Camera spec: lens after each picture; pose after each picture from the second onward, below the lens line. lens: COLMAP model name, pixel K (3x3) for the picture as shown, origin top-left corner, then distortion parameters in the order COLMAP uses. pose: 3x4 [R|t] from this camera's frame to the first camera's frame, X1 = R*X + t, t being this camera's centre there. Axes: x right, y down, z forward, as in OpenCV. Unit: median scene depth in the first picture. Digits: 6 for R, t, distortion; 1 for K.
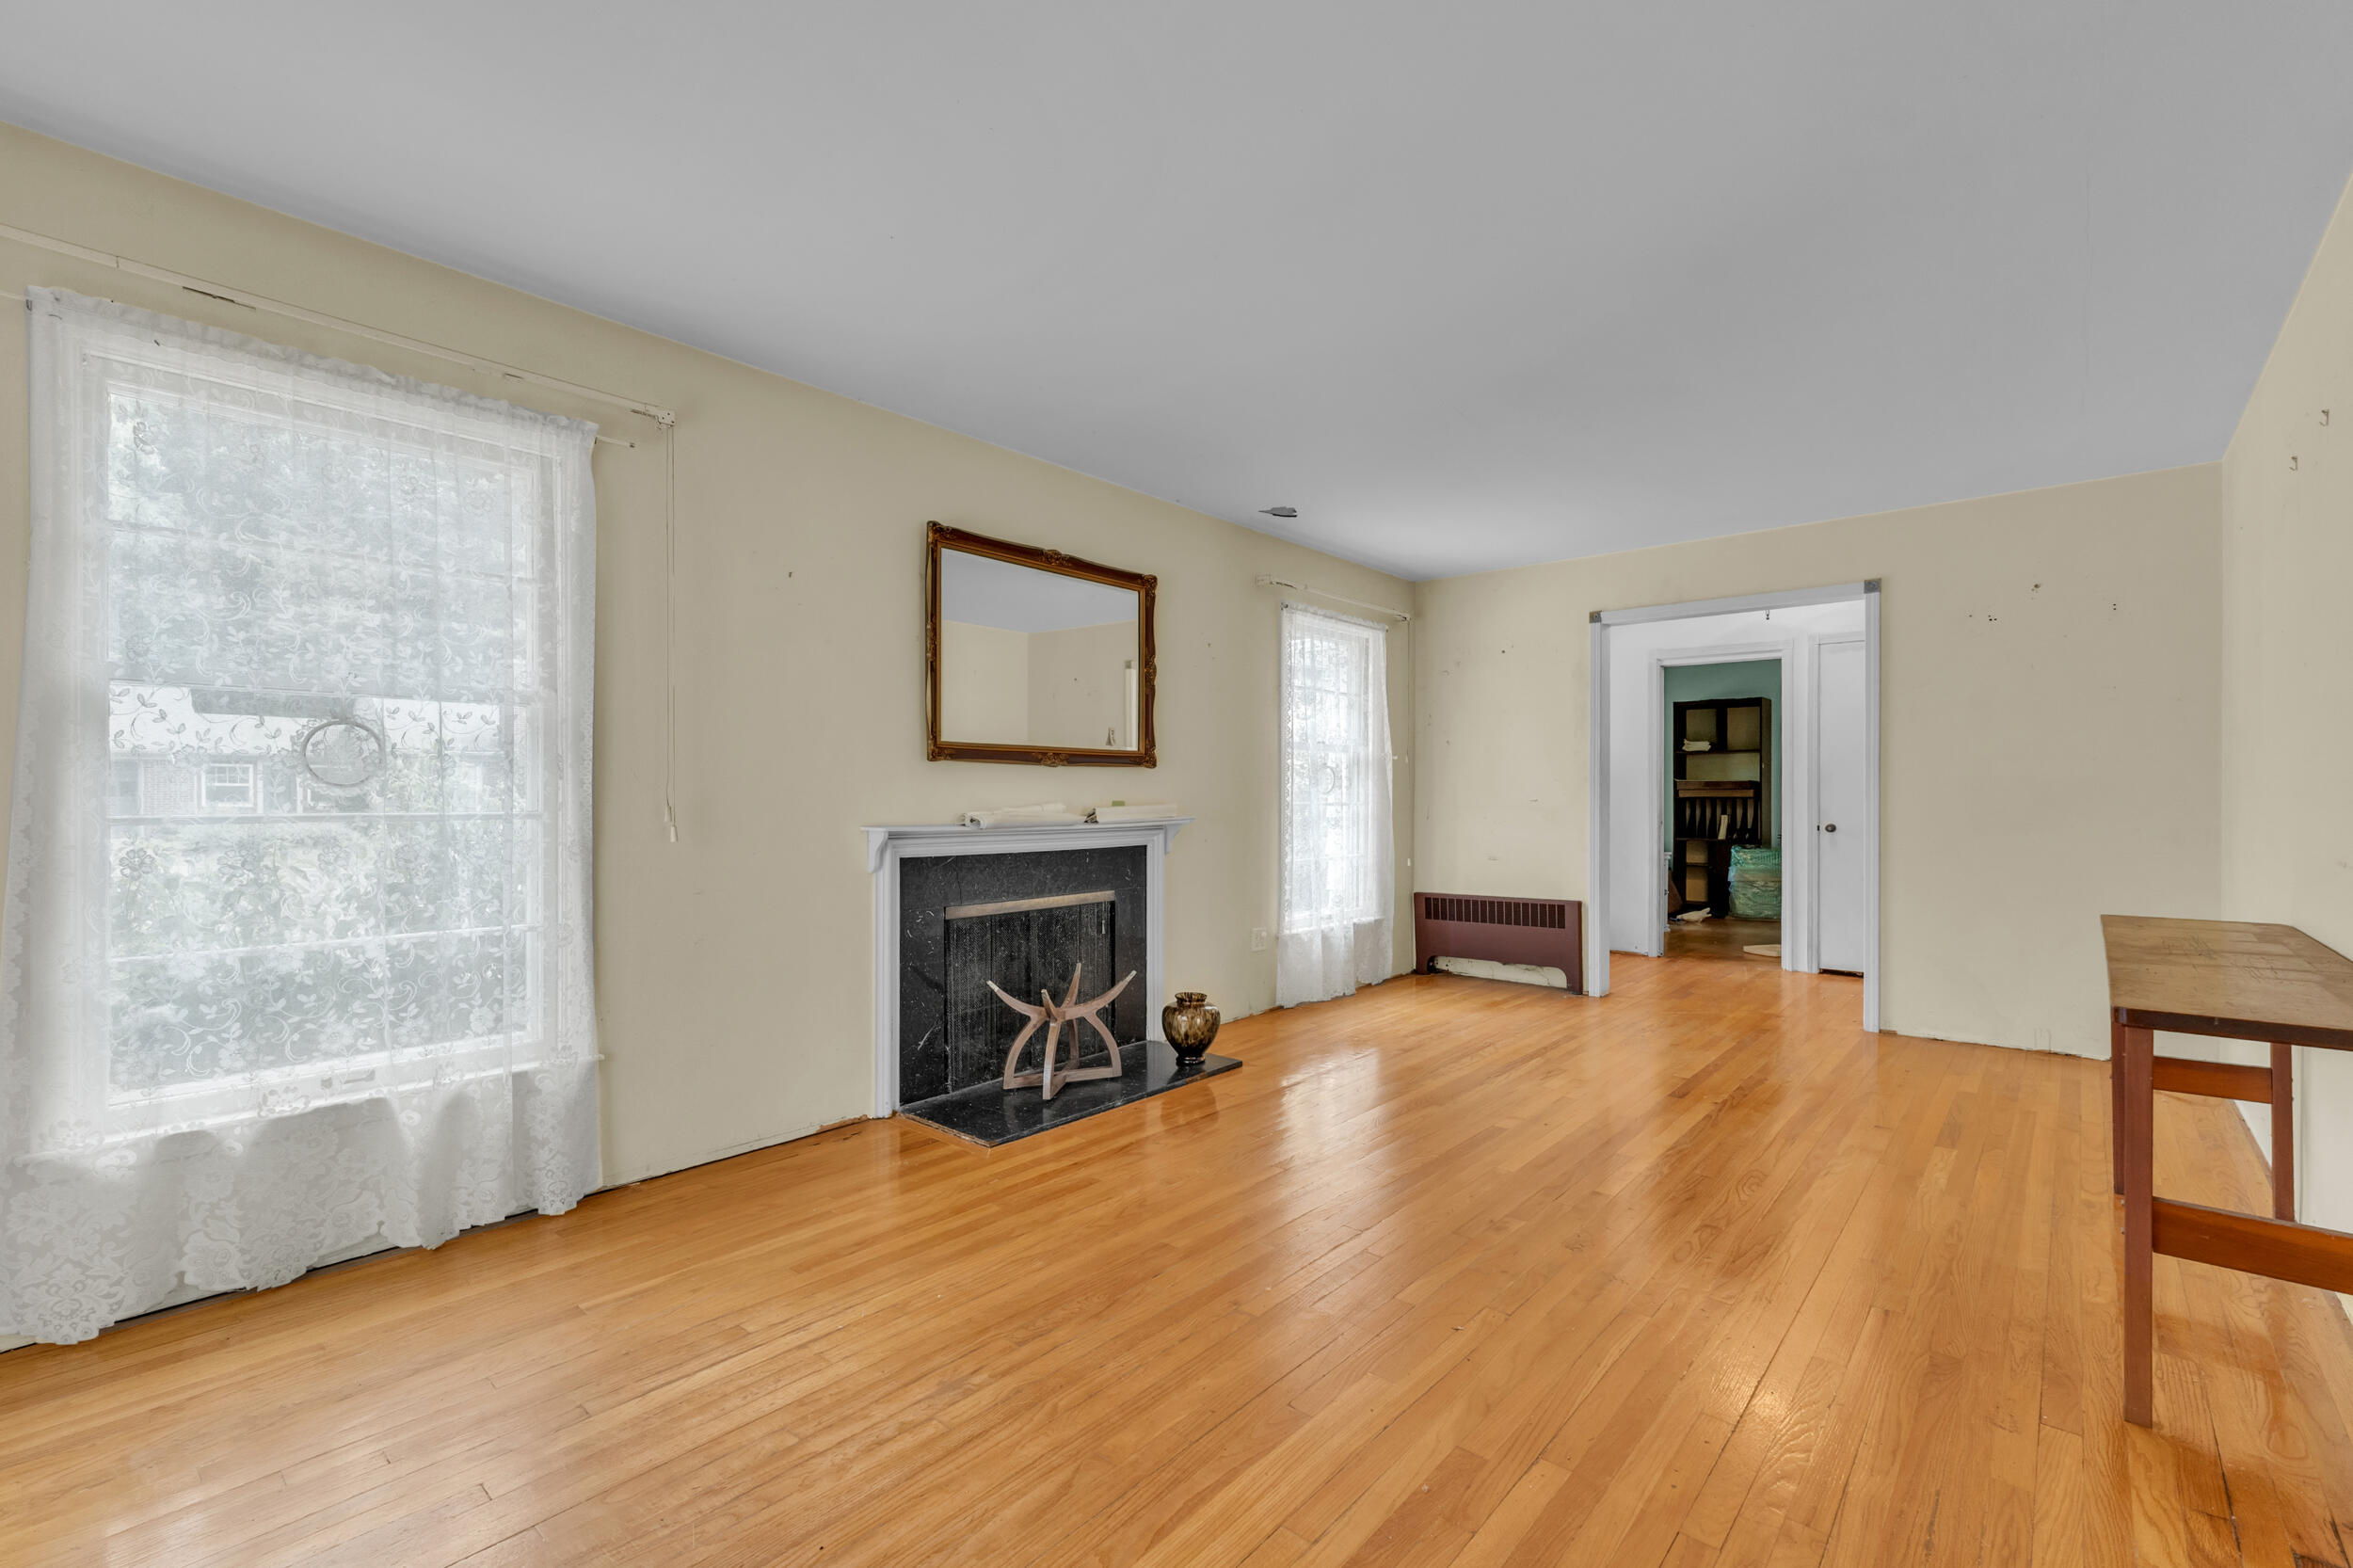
lens RADIAL K [[1015.6, 0, 1176.4], [0, 1015.6, 792.1], [0, 0, 1]] dist [0.004279, 0.000148]
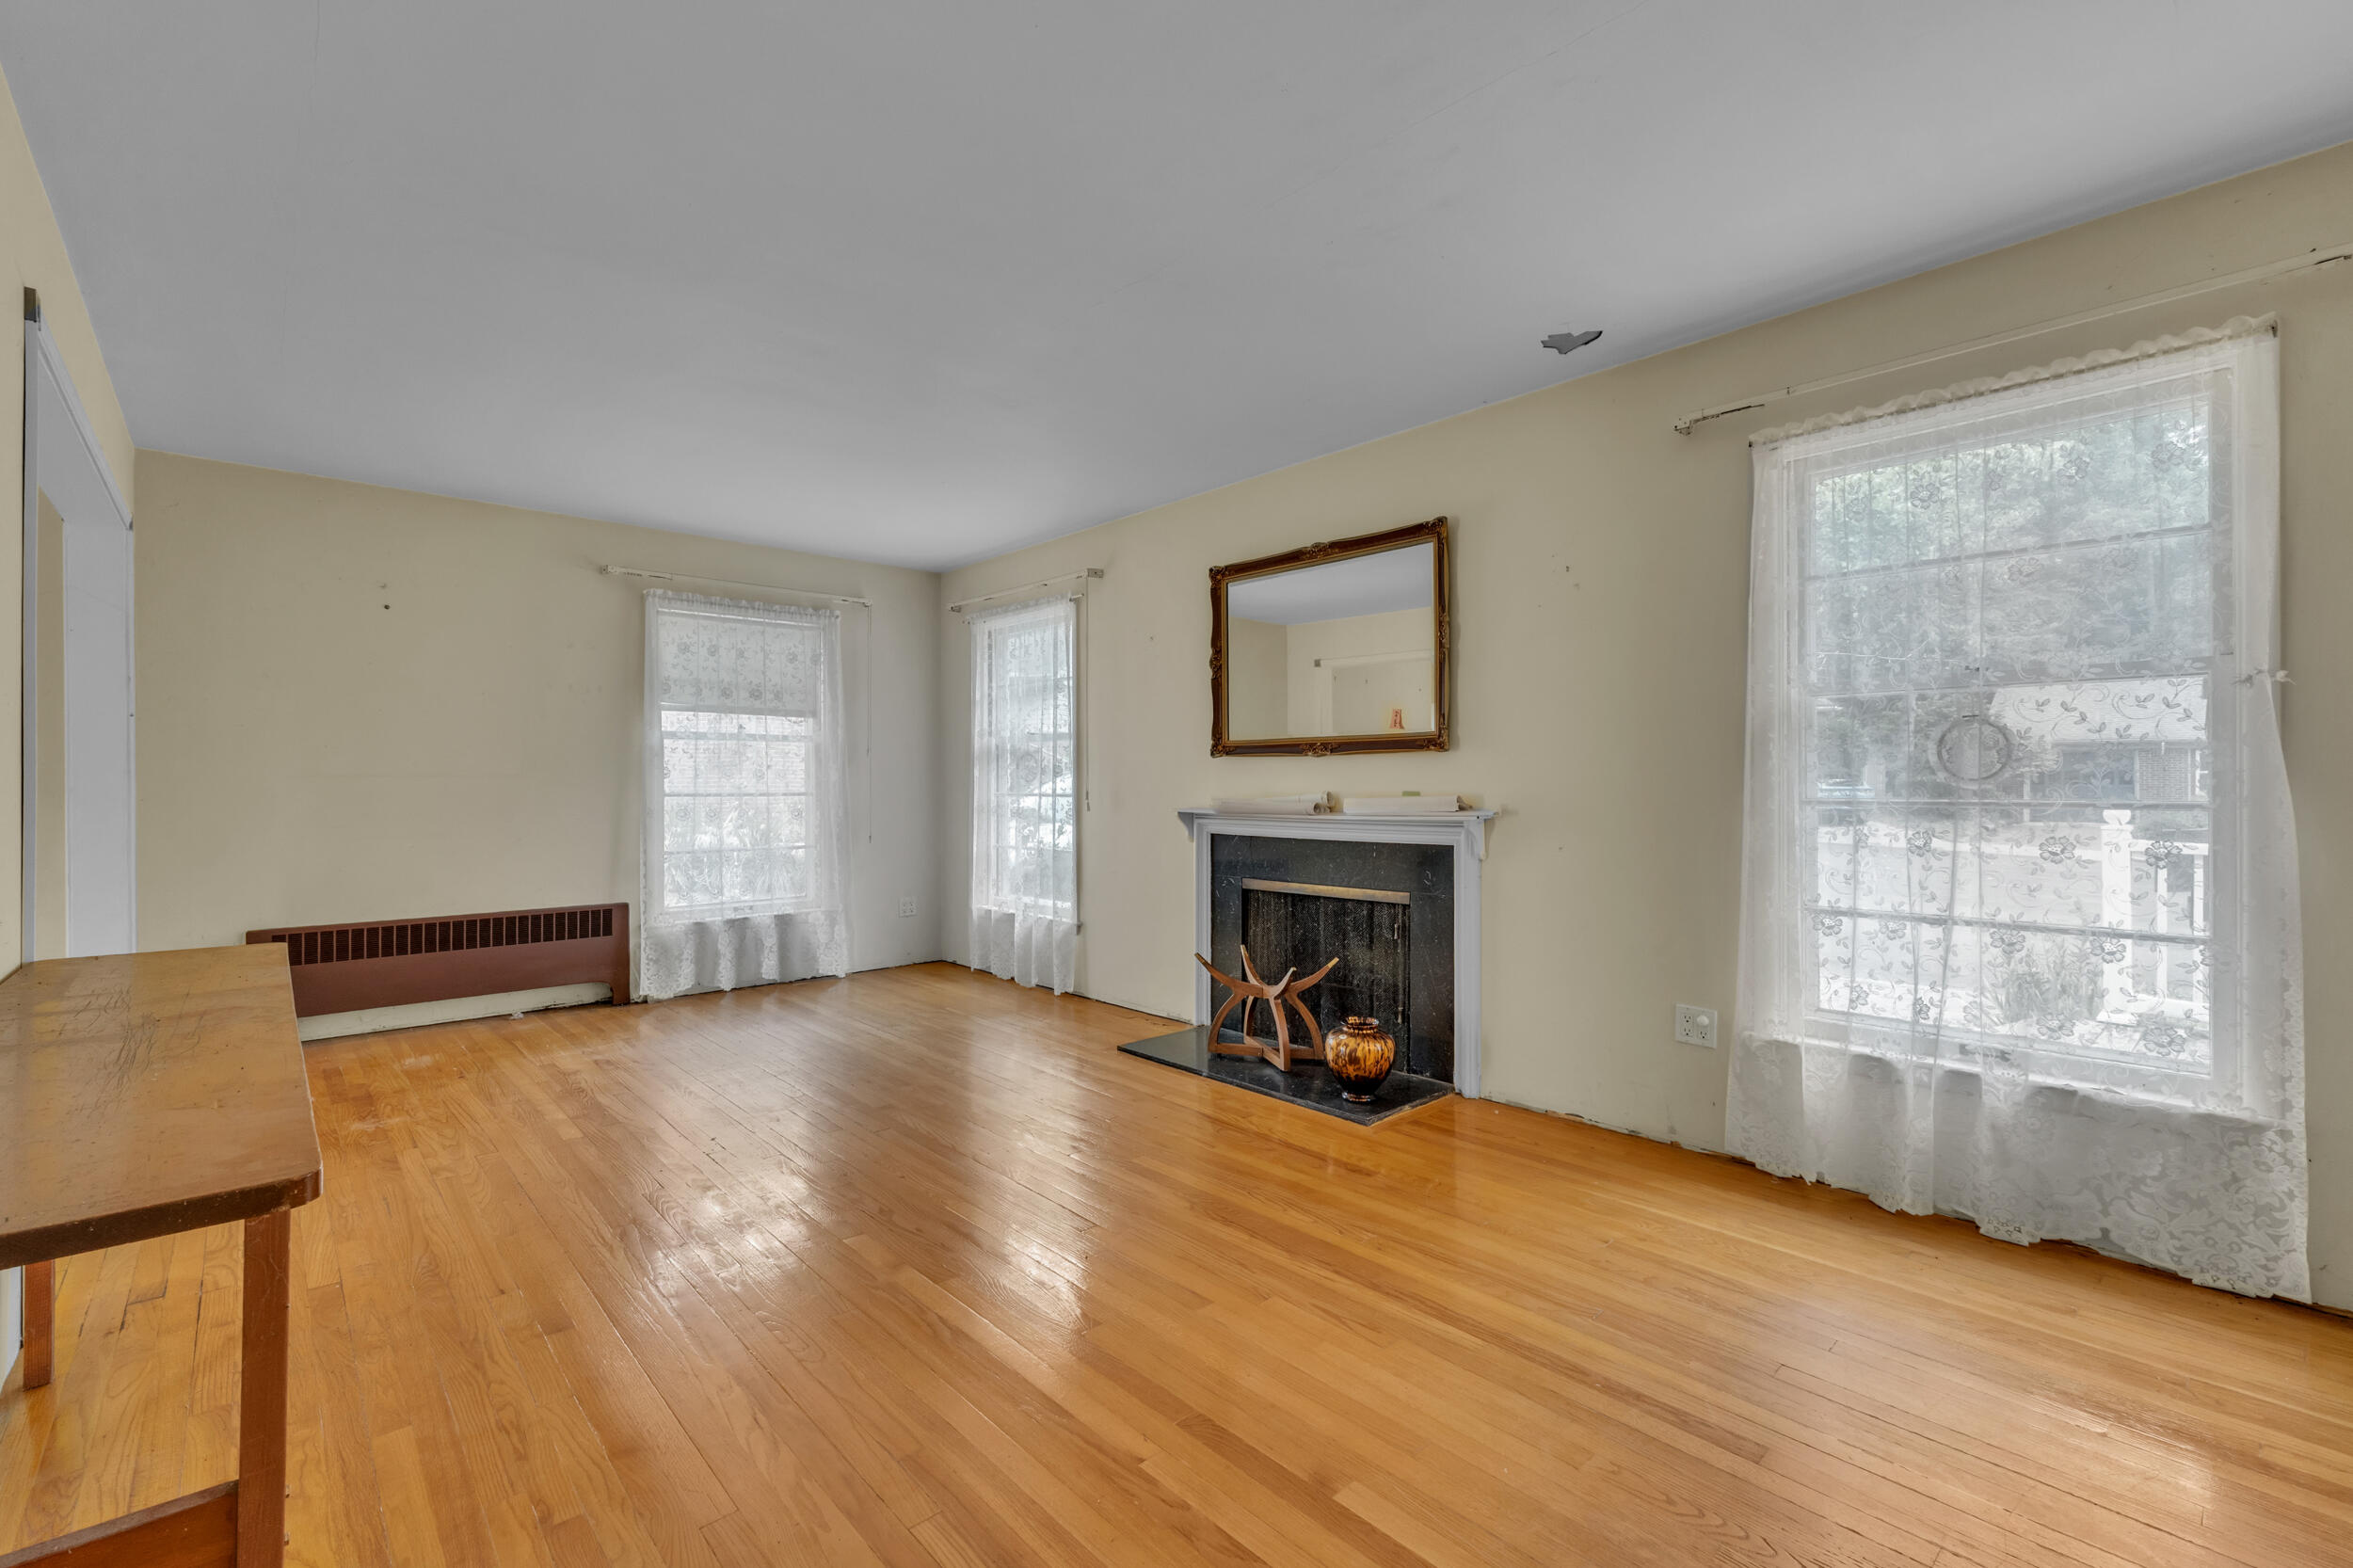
lens RADIAL K [[1015.6, 0, 1180.1], [0, 1015.6, 775.4], [0, 0, 1]] dist [0.004279, 0.000148]
pose [[-0.109220, -0.014895, -0.993906, 1.021201], [0.000158, 0.999887, -0.015003, 0.010736], [0.994018, -0.001796, -0.109206, 1.103058]]
